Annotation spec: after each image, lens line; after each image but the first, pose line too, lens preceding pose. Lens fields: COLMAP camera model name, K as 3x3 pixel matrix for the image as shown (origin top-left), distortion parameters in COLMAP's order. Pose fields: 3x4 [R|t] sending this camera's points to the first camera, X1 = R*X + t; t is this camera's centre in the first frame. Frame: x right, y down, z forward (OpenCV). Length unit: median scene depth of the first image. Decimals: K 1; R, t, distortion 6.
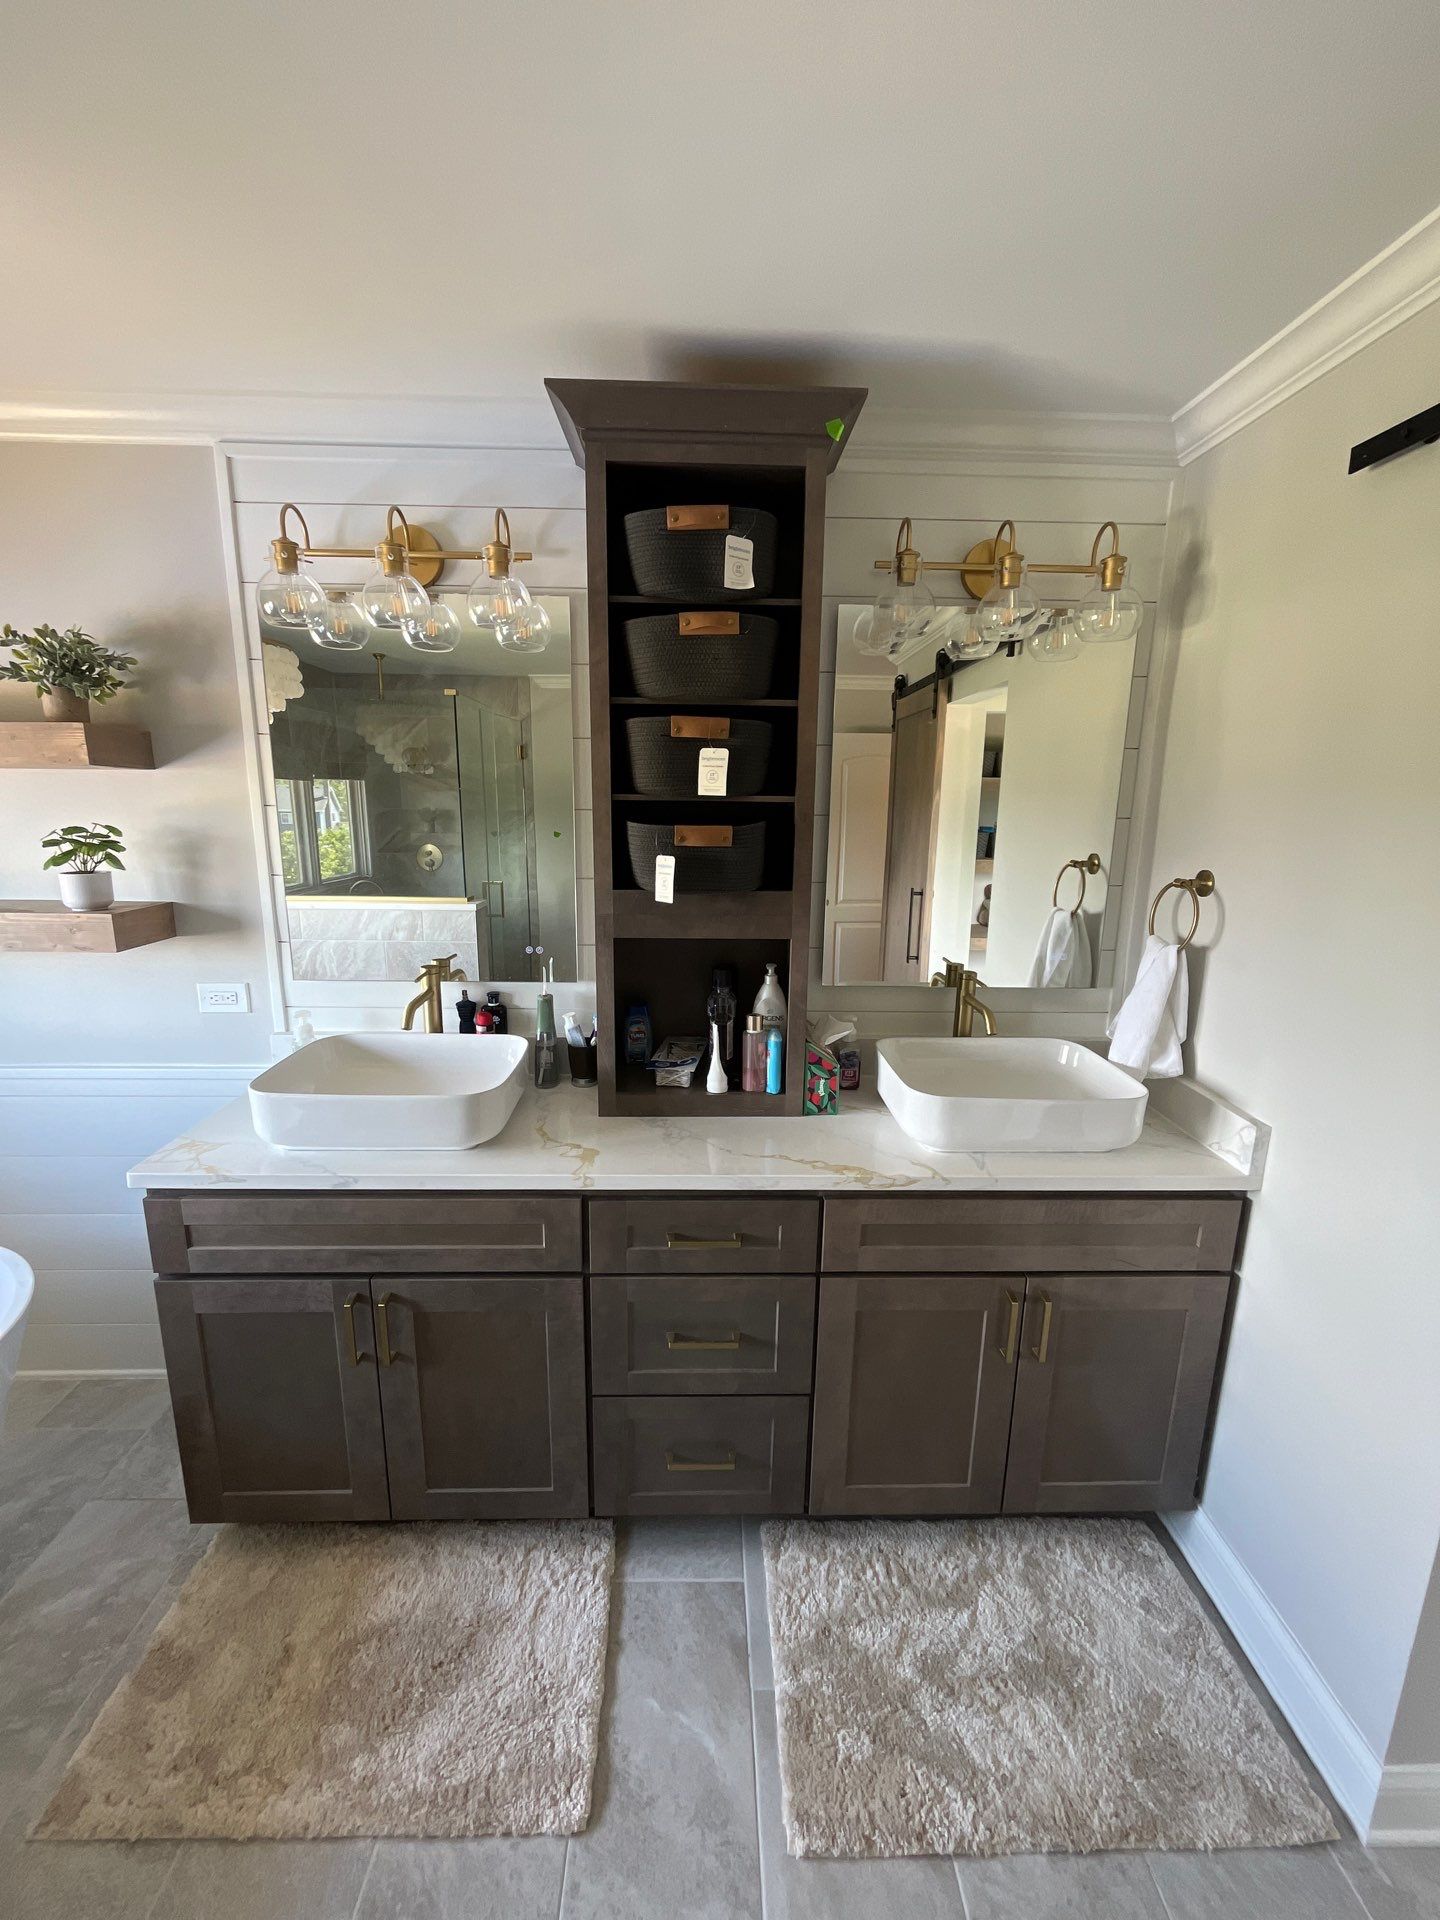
lens RADIAL K [[776.3, 0, 718.9], [0, 776.3, 956.0], [0, 0, 1]] dist [-0.002545, -0.000120]
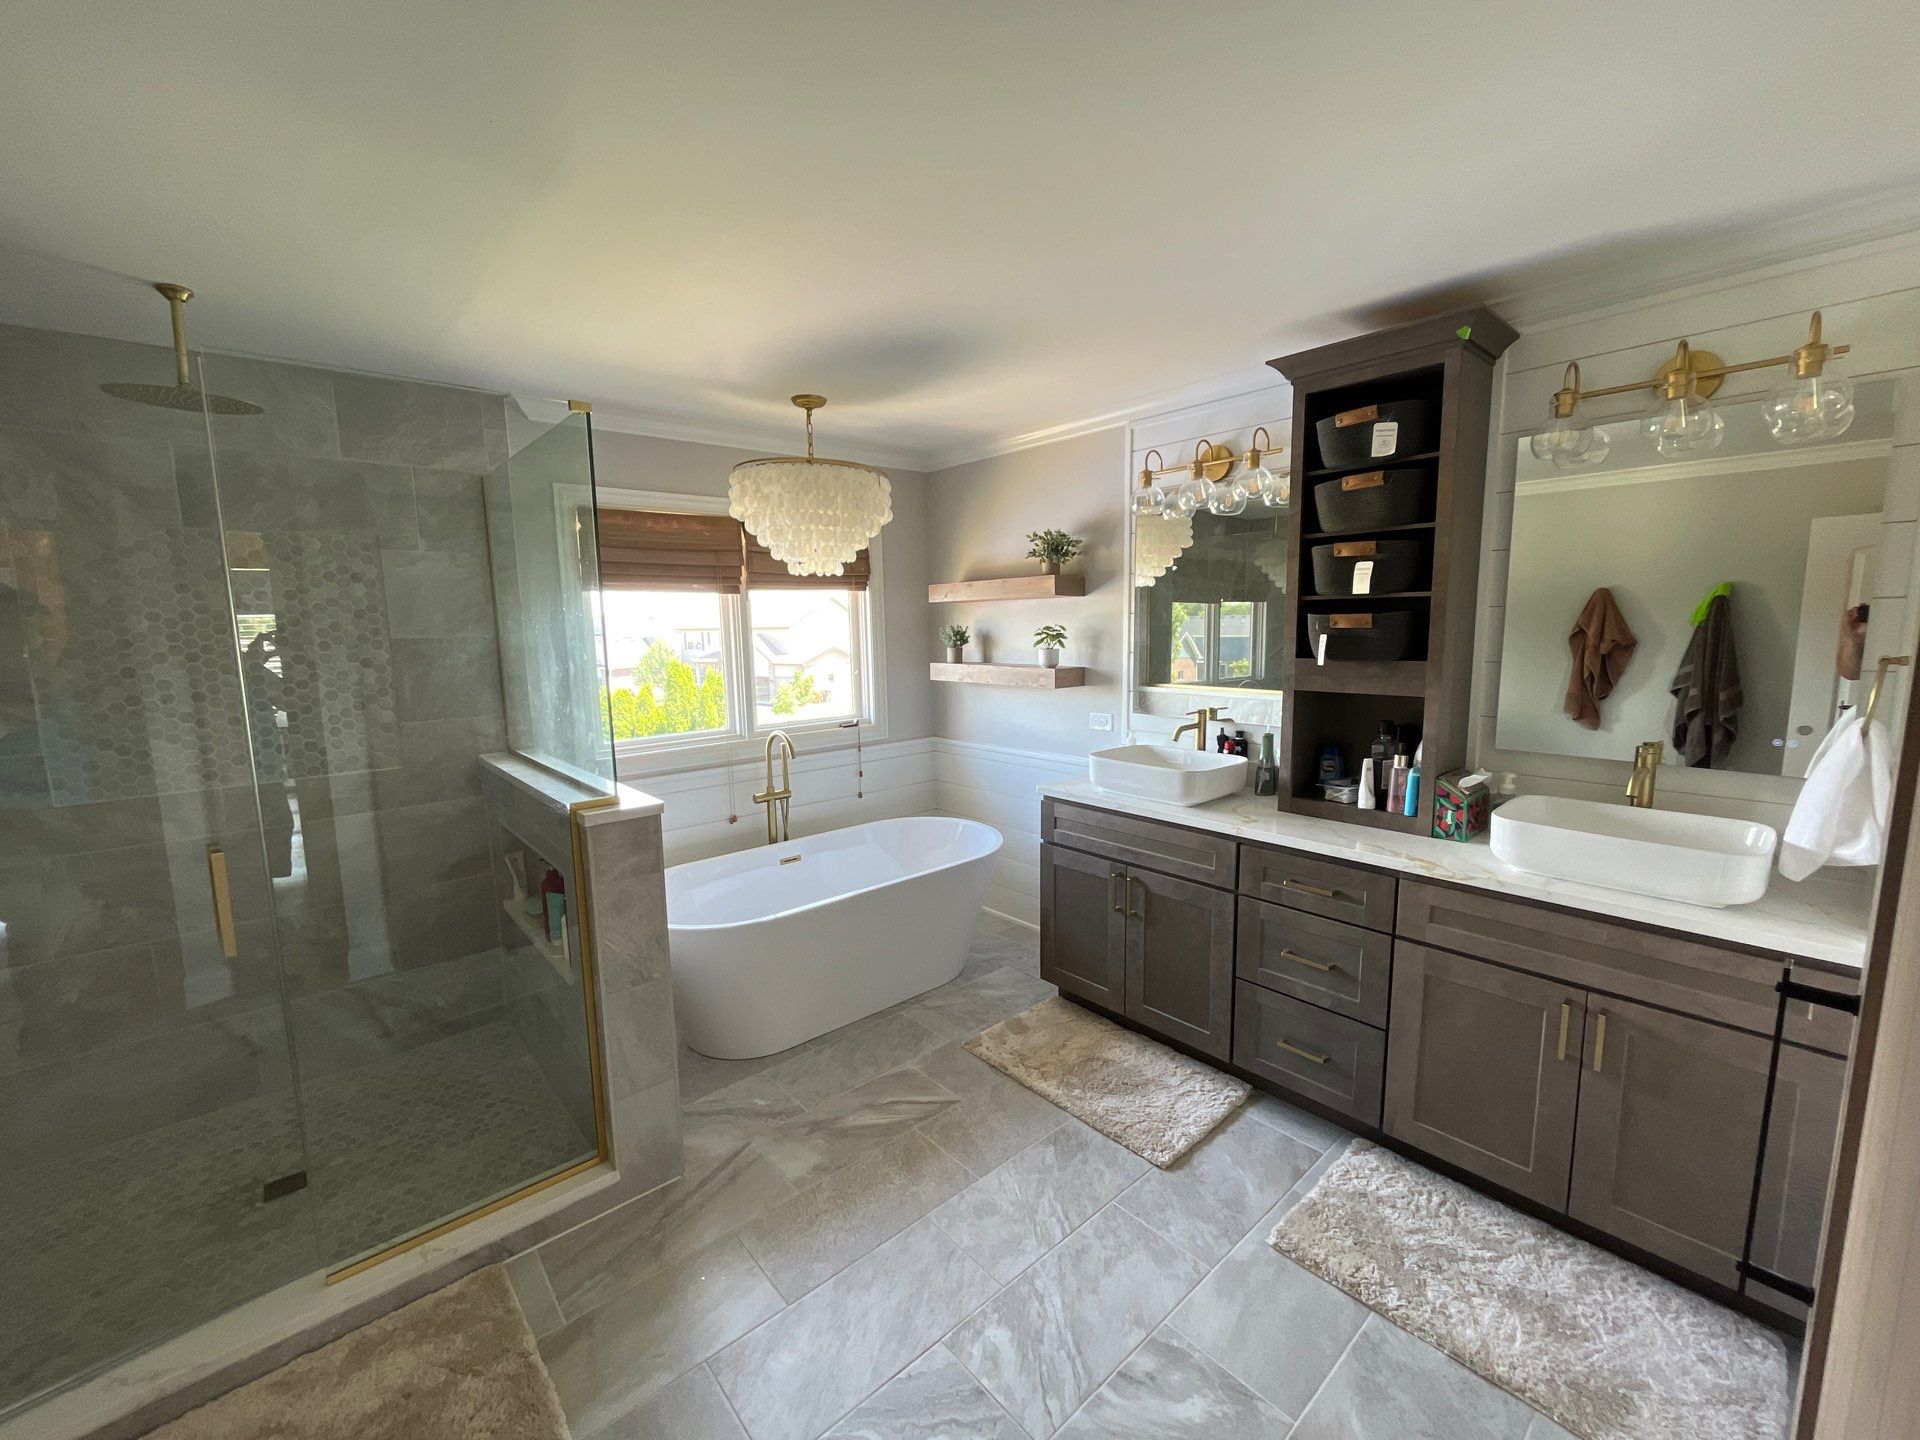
lens RADIAL K [[776.3, 0, 954.7], [0, 776.3, 724.0], [0, 0, 1]] dist [-0.002545, -0.000120]
pose [[0.636825, 0.076283, -0.767226, 0.638137], [-0.133495, 0.990973, -0.012276, 0.156215], [0.759364, 0.110239, 0.641260, -0.491710]]
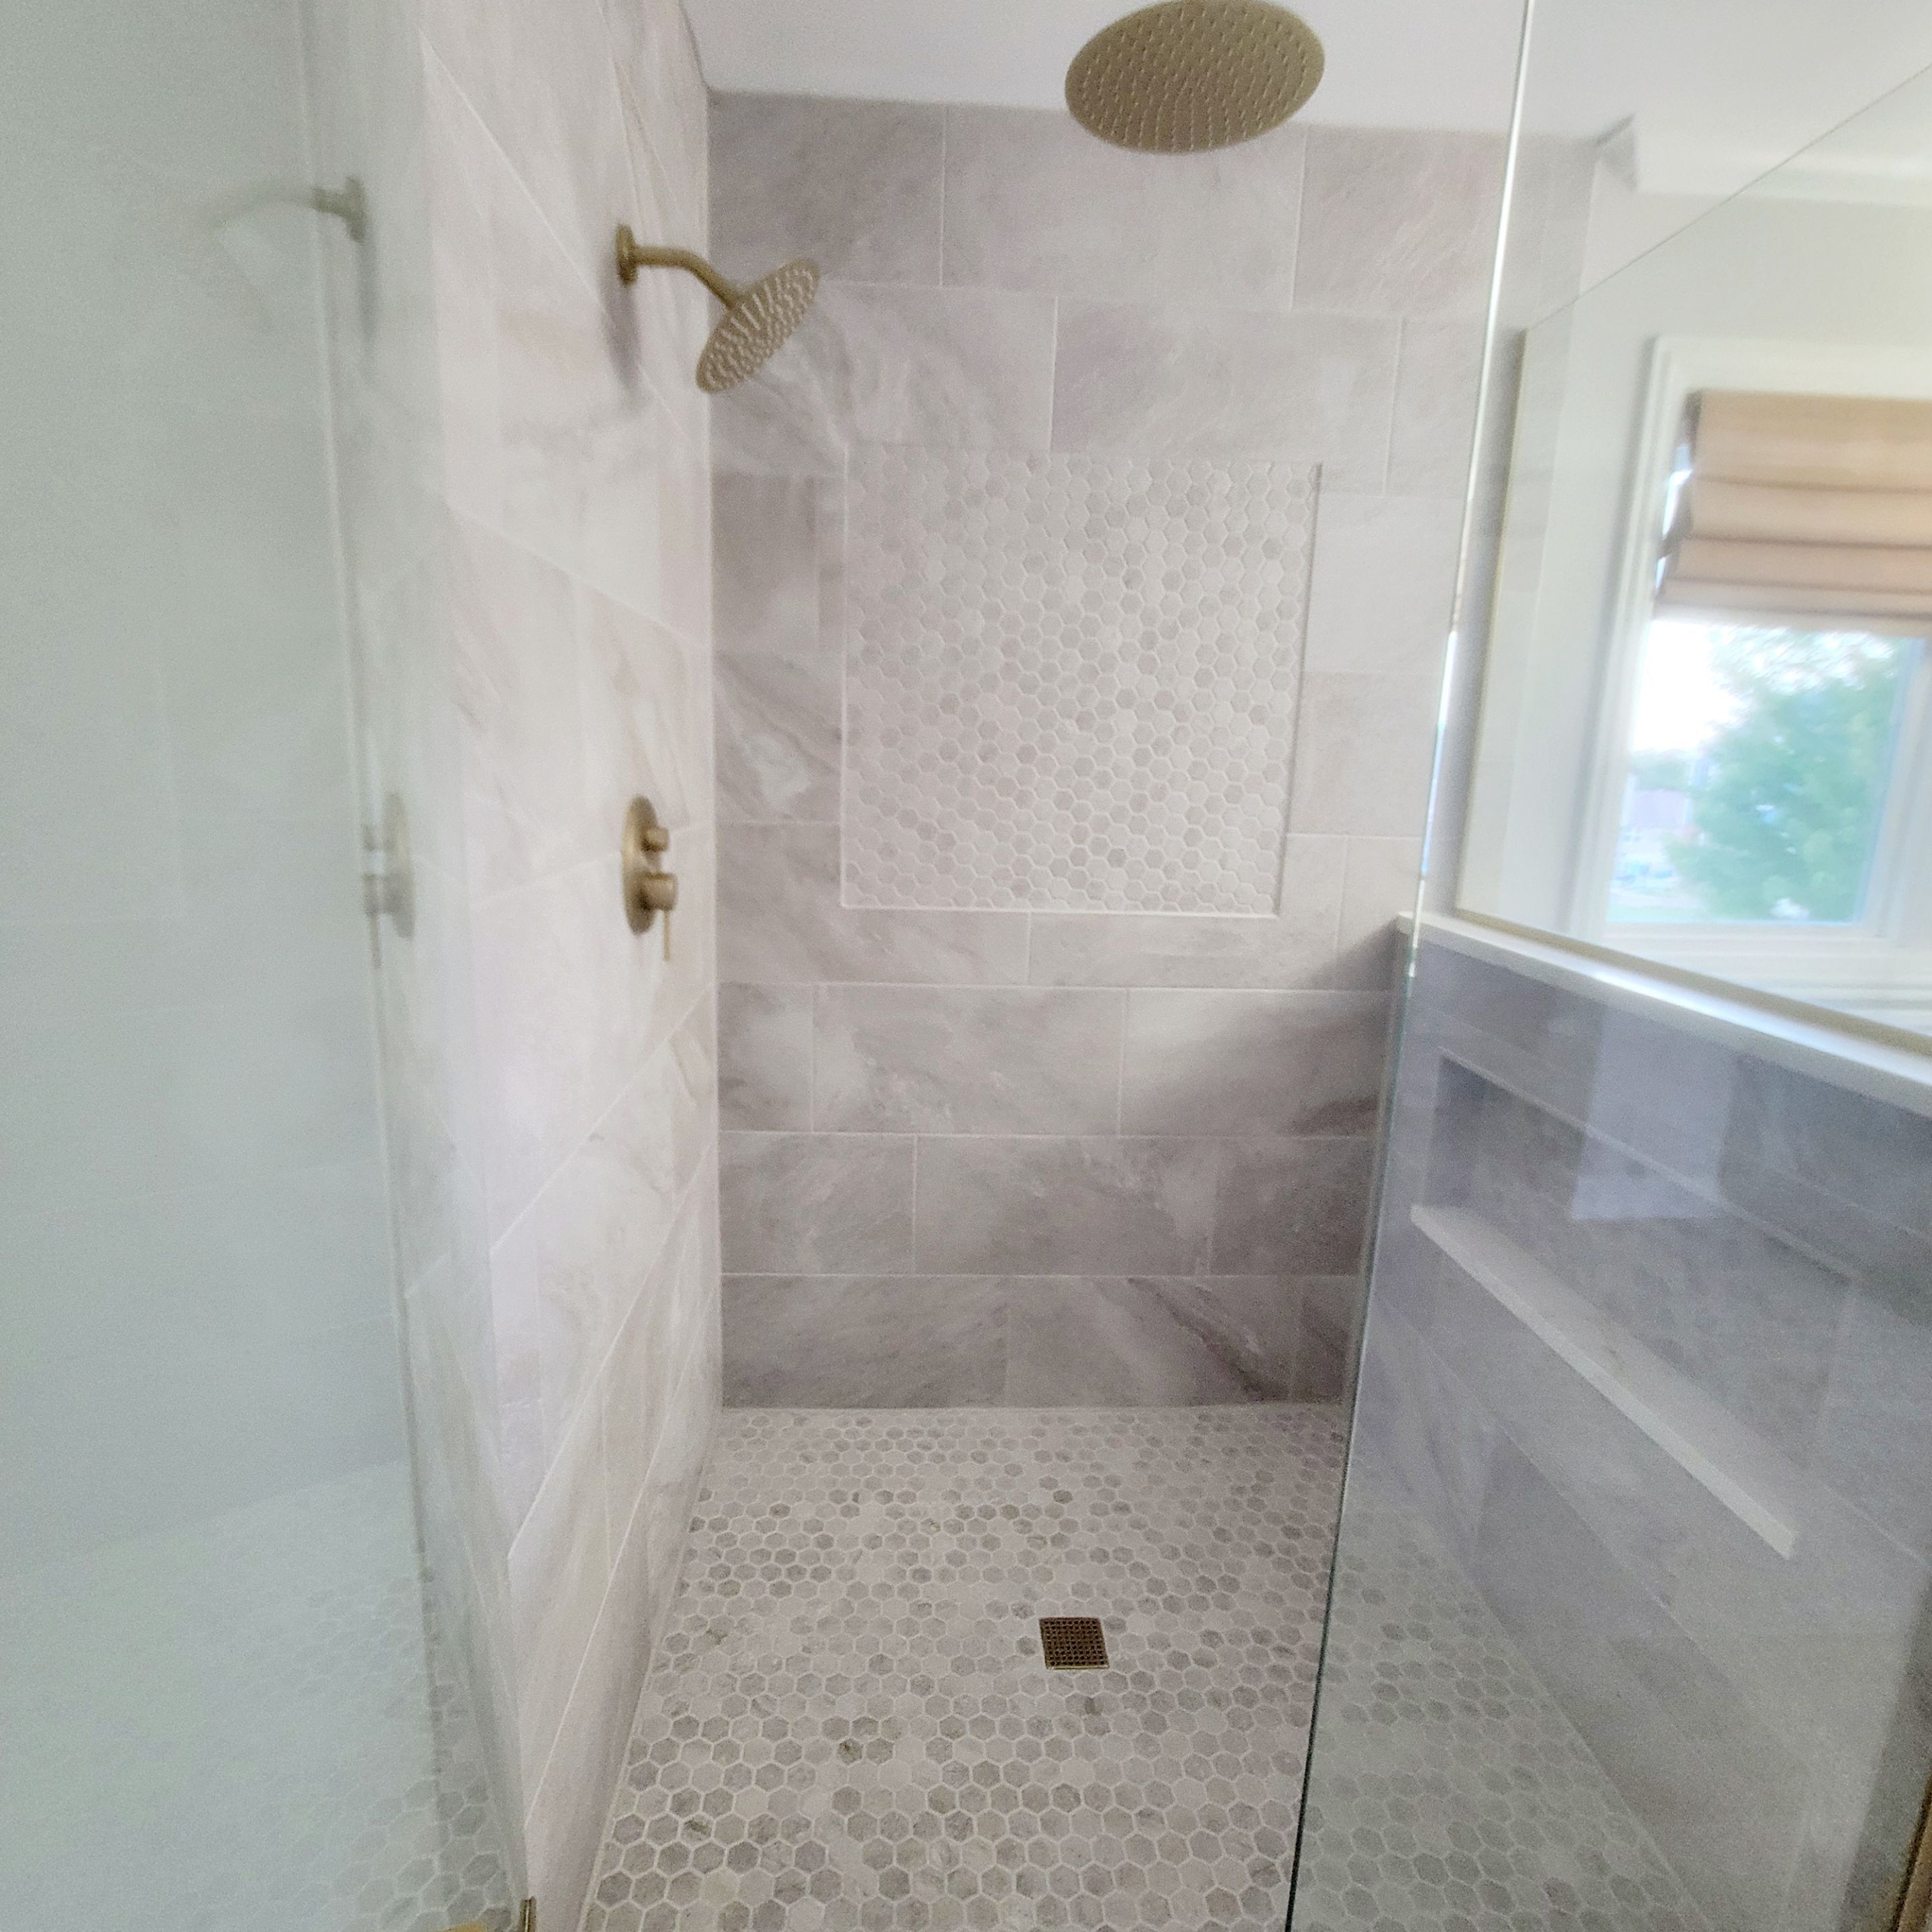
lens RADIAL K [[1062.5, 0, 941.4], [0, 1062.5, 969.5], [0, 0, 1]] dist [-0.002339, -0.000429]
pose [[0.016206, 0.189504, -0.981746, -0.219923], [-0.236977, 0.954627, 0.180358, 0.323560], [0.971380, 0.229729, 0.060379, -0.762925]]
